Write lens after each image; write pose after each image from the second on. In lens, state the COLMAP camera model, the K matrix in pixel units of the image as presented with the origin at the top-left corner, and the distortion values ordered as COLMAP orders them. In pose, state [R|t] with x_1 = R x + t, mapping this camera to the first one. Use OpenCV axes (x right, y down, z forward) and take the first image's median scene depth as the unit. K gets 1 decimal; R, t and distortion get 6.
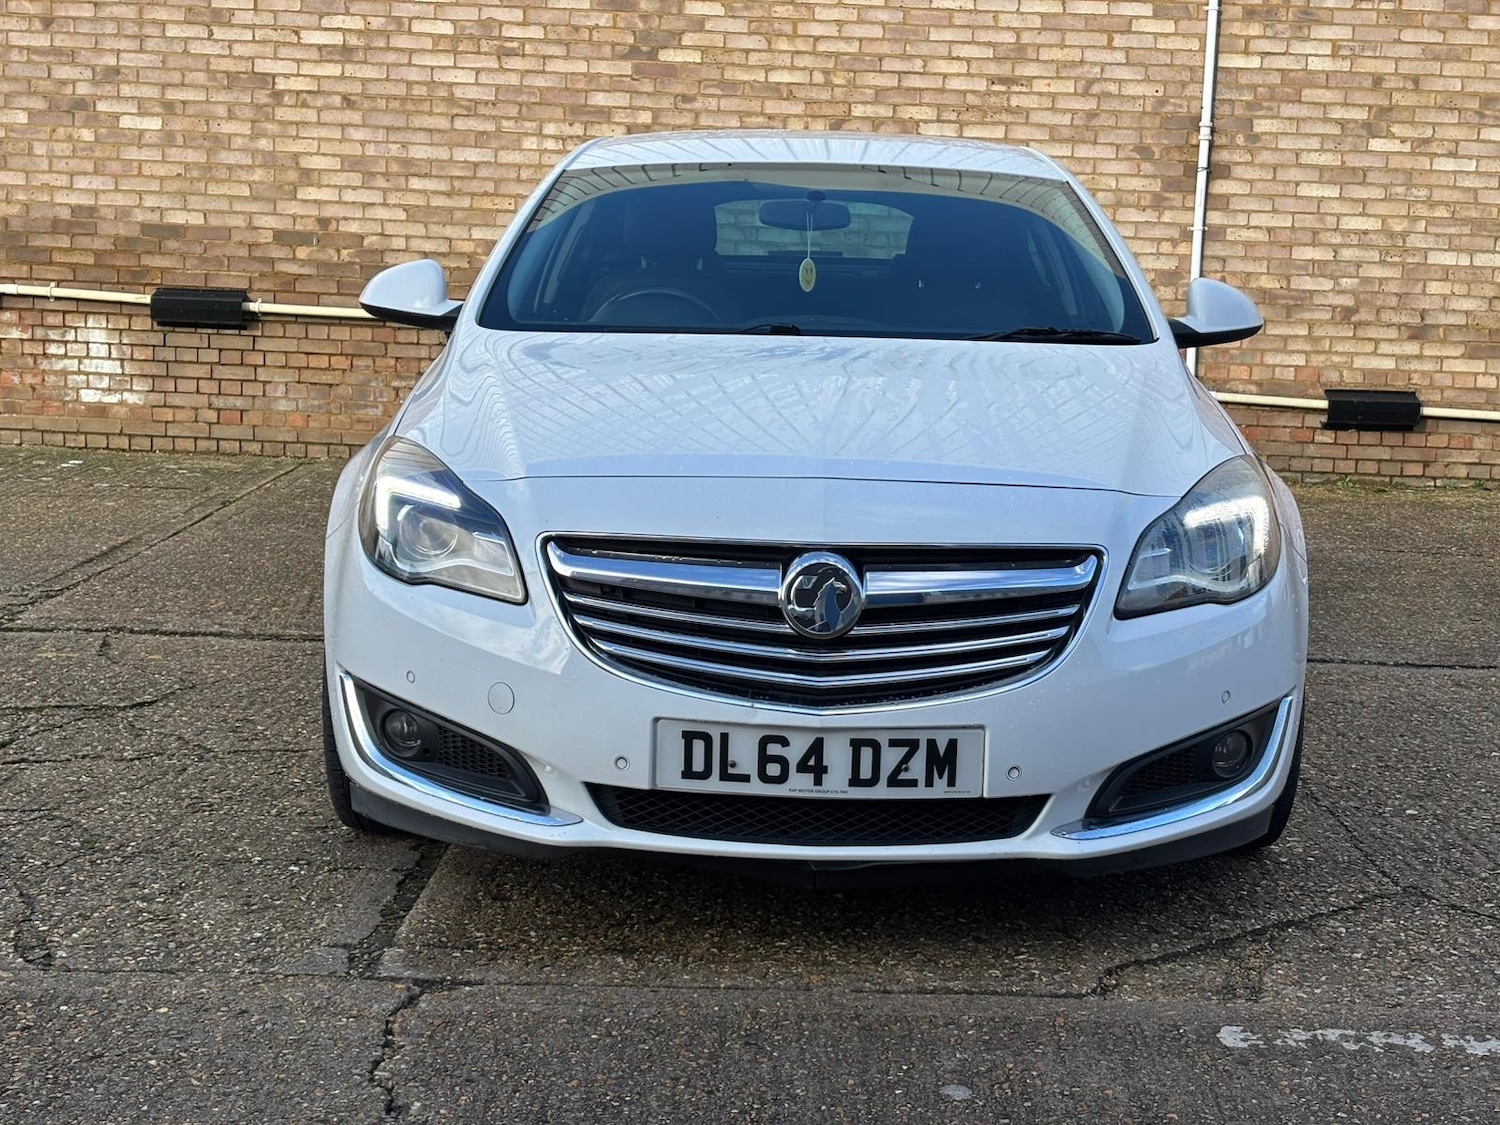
lens RADIAL K [[2219.4, 0, 768.7], [0, 2219.4, 567.7], [0, 0, 1]] dist [0.227847, -0.872903]
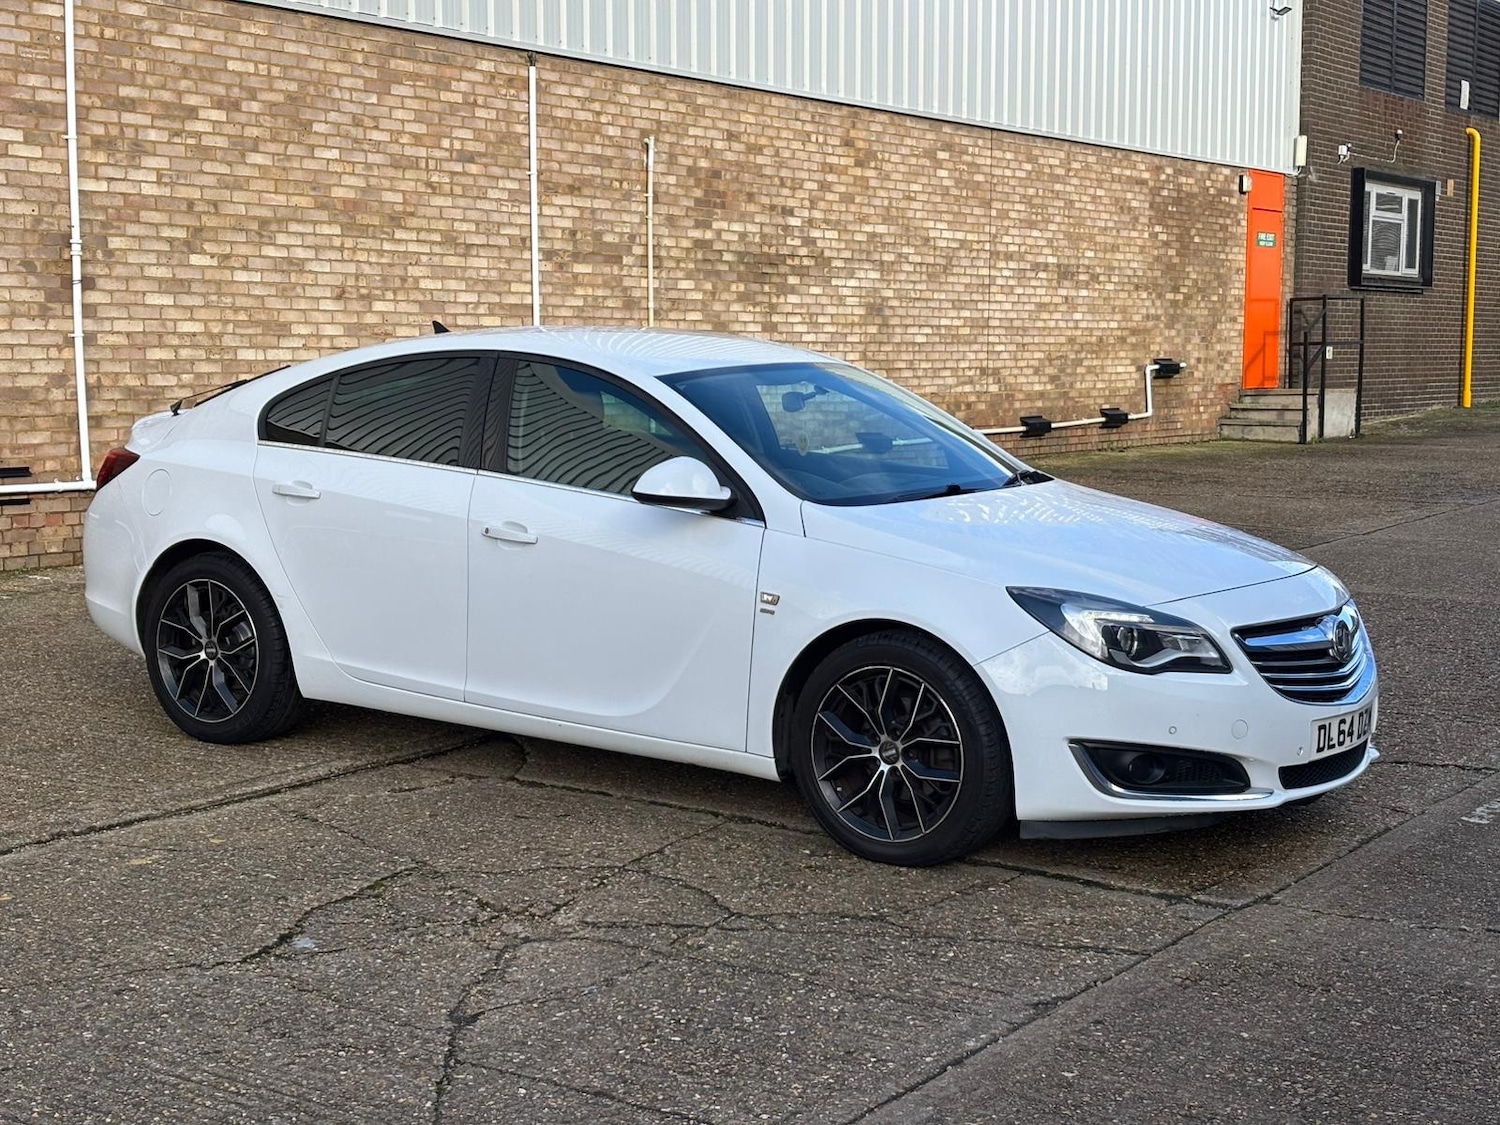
lens RADIAL K [[2219.4, 0, 768.7], [0, 2219.4, 567.7], [0, 0, 1]] dist [0.227847, -0.872903]
pose [[0.561536, -0.119532, 0.818773, -0.534792], [0.120164, 0.990801, 0.062234, -0.066438], [-0.818680, 0.063441, 0.570735, 0.101967]]
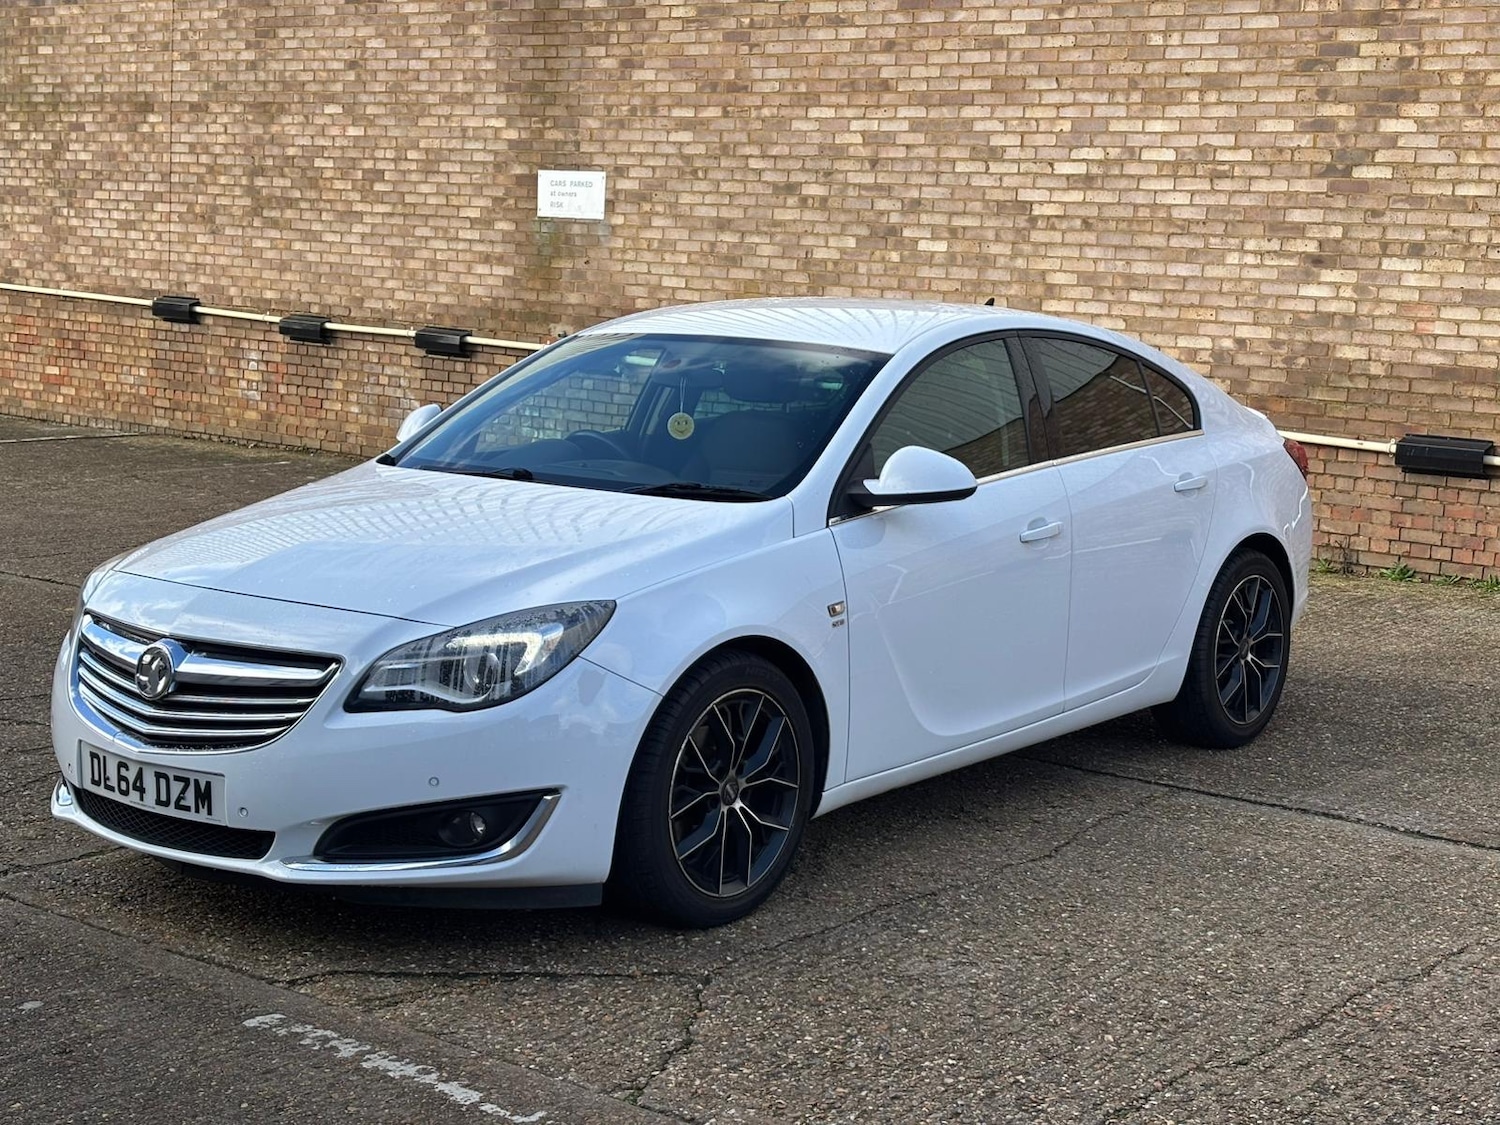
lens RADIAL K [[2219.4, 0, 768.7], [0, 2219.4, 567.7], [0, 0, 1]] dist [0.227847, -0.872903]
pose [[0.795290, 0.078719, -0.601097, 0.372177], [-0.092500, 0.995680, 0.008009, -0.031298], [0.599131, 0.049232, 0.799136, 0.022191]]
